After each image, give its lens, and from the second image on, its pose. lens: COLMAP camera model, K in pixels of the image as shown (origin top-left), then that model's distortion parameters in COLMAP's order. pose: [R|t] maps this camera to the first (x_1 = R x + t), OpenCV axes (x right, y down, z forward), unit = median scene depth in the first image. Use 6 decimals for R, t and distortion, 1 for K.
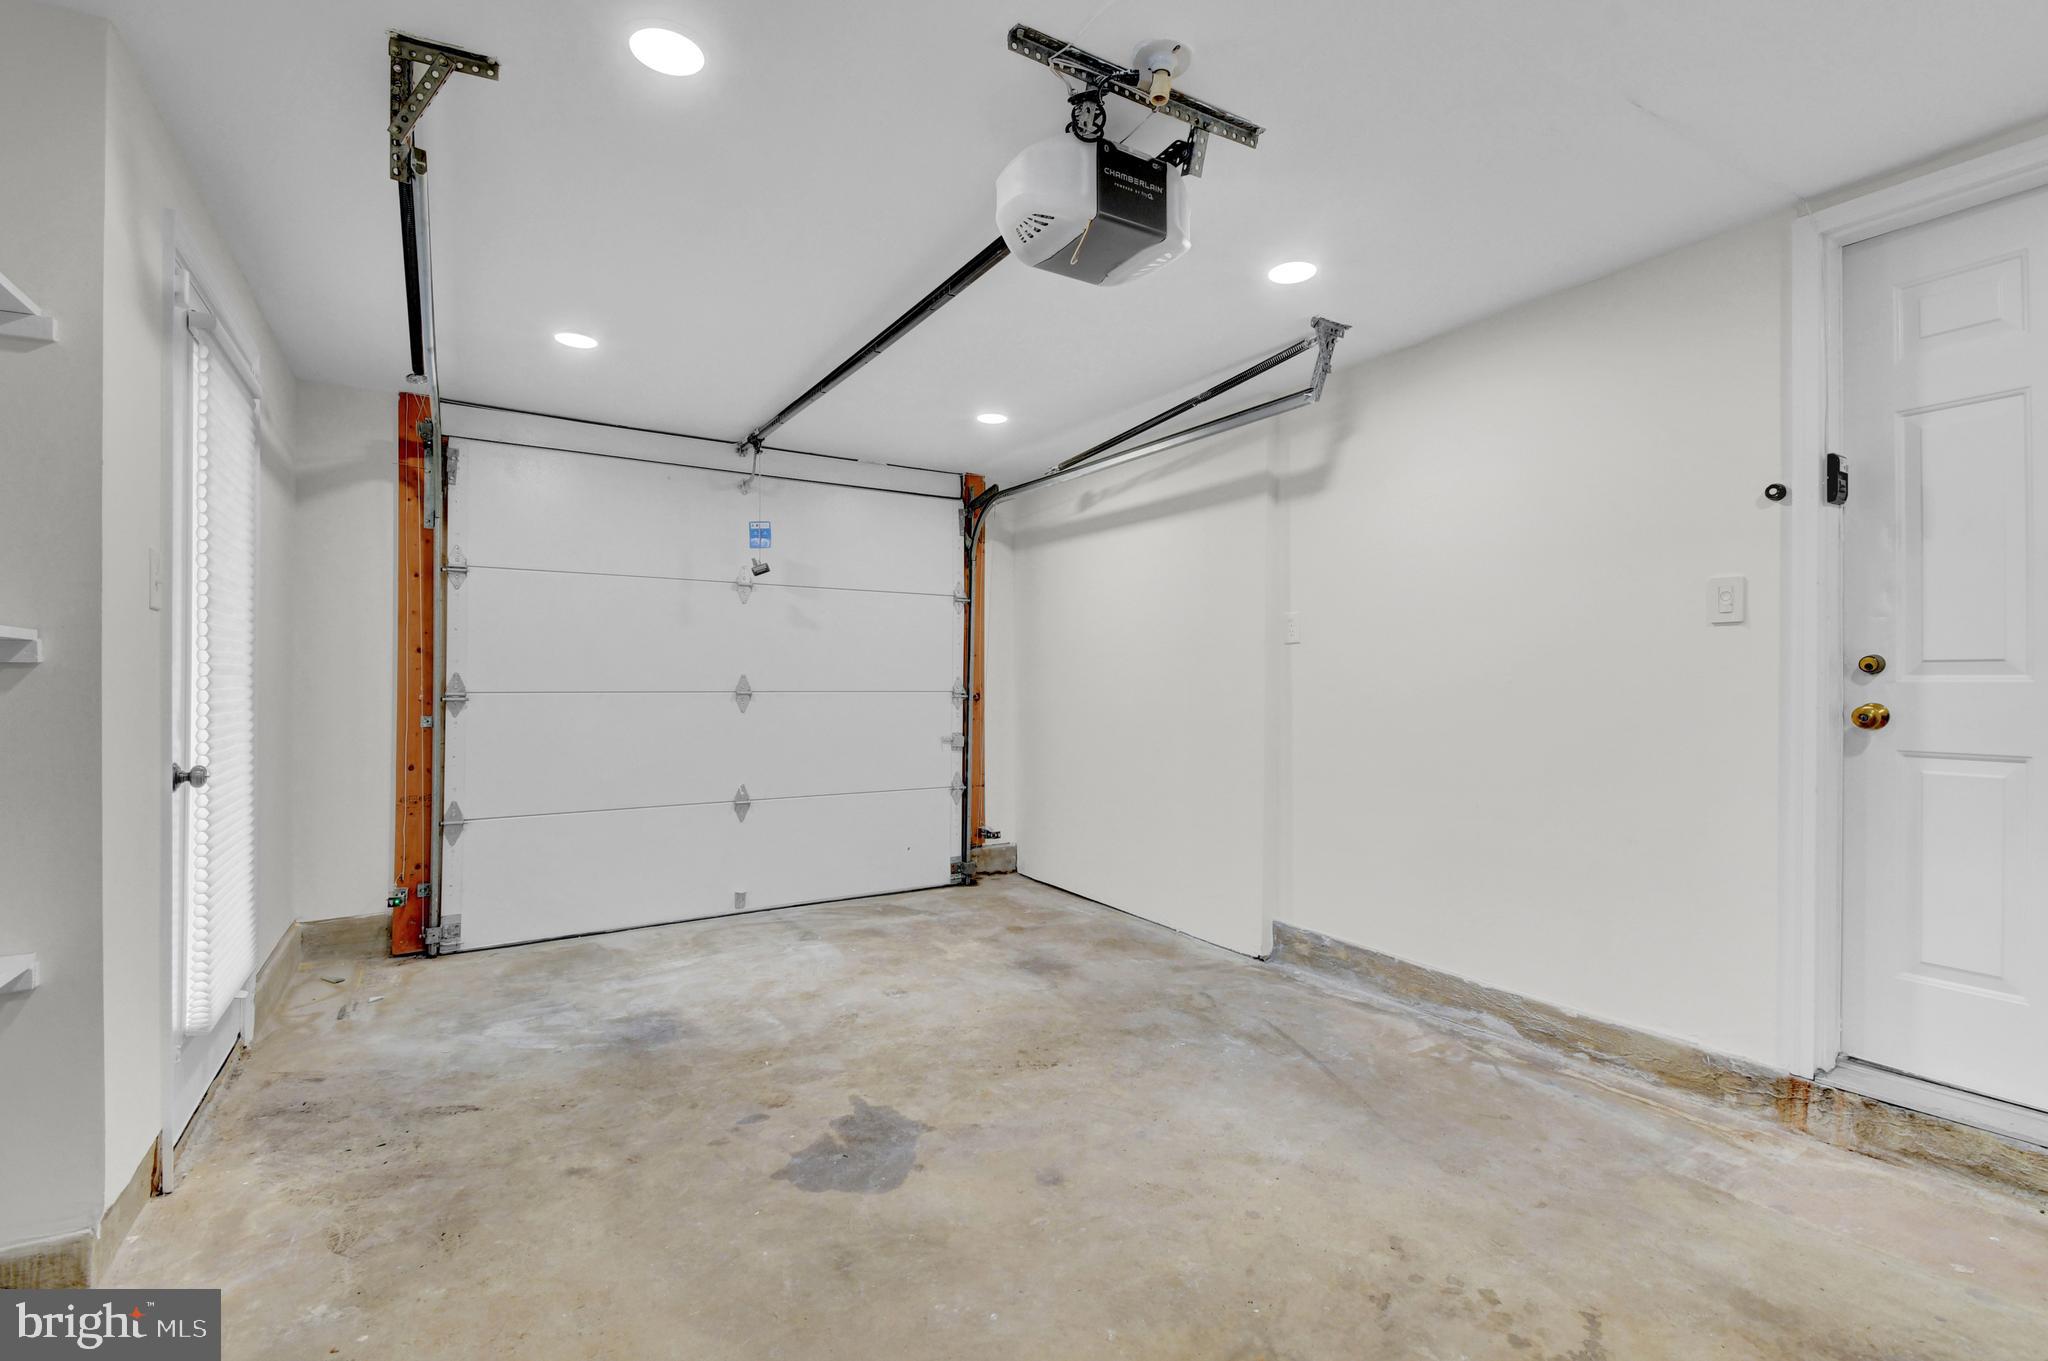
lens RADIAL K [[917.8, 0, 1024.2], [0, 917.8, 697.8], [0, 0, 1]] dist [0.026987, -0.023425]
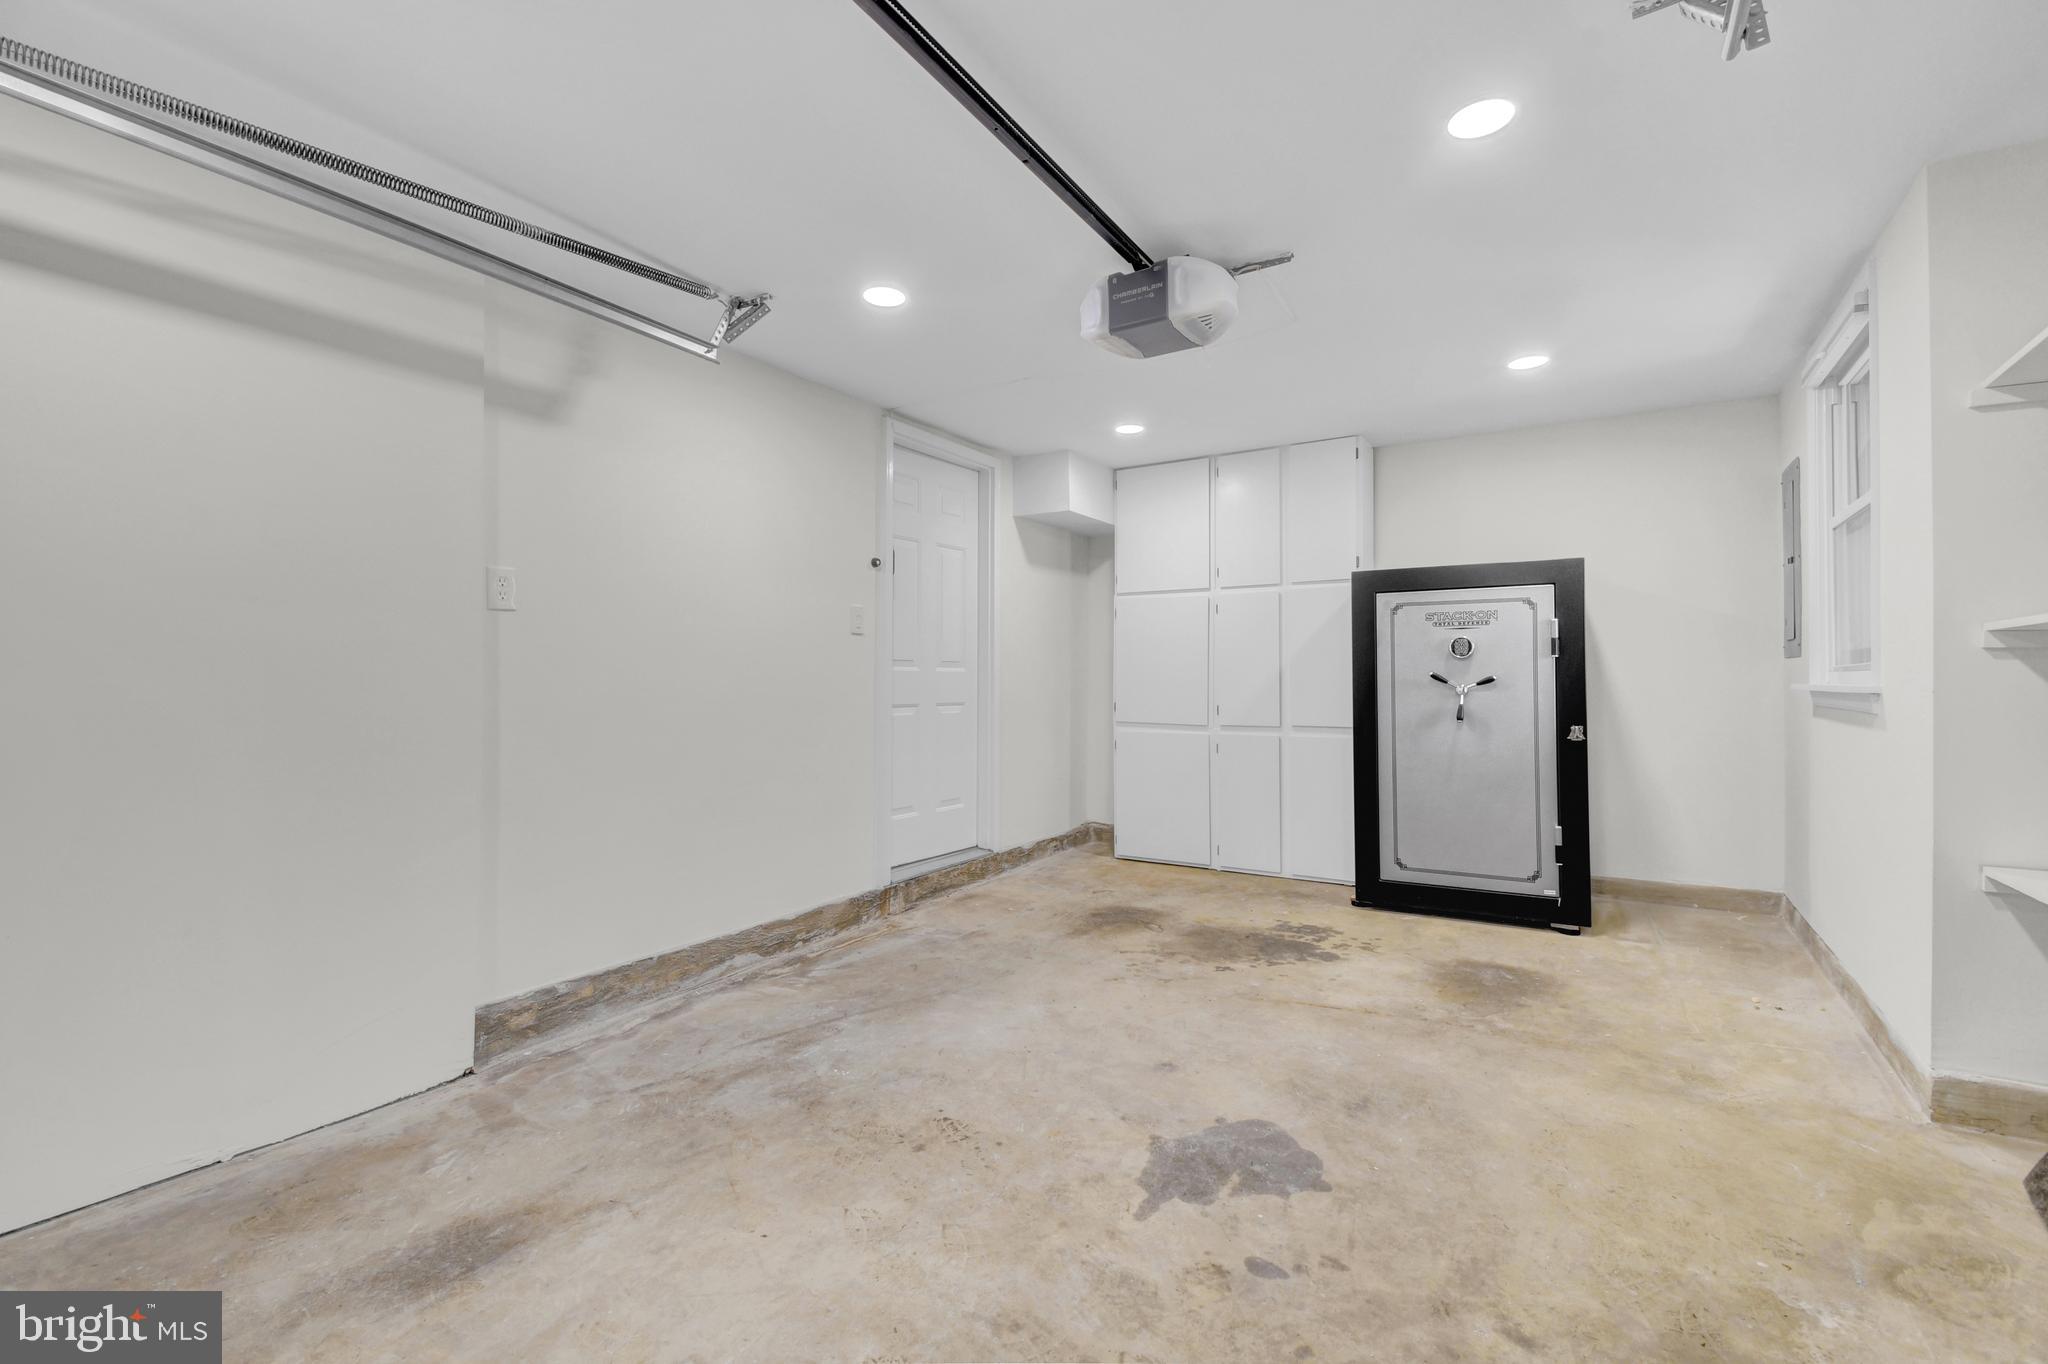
lens RADIAL K [[917.8, 0, 1024.2], [0, 917.8, 699.3], [0, 0, 1]] dist [0.026987, -0.023425]
pose [[-0.460024, -0.020367, 0.887673, -0.763336], [0.013577, 0.999459, 0.029969, -0.008412], [-0.887803, 0.025838, -0.459499, 1.357182]]
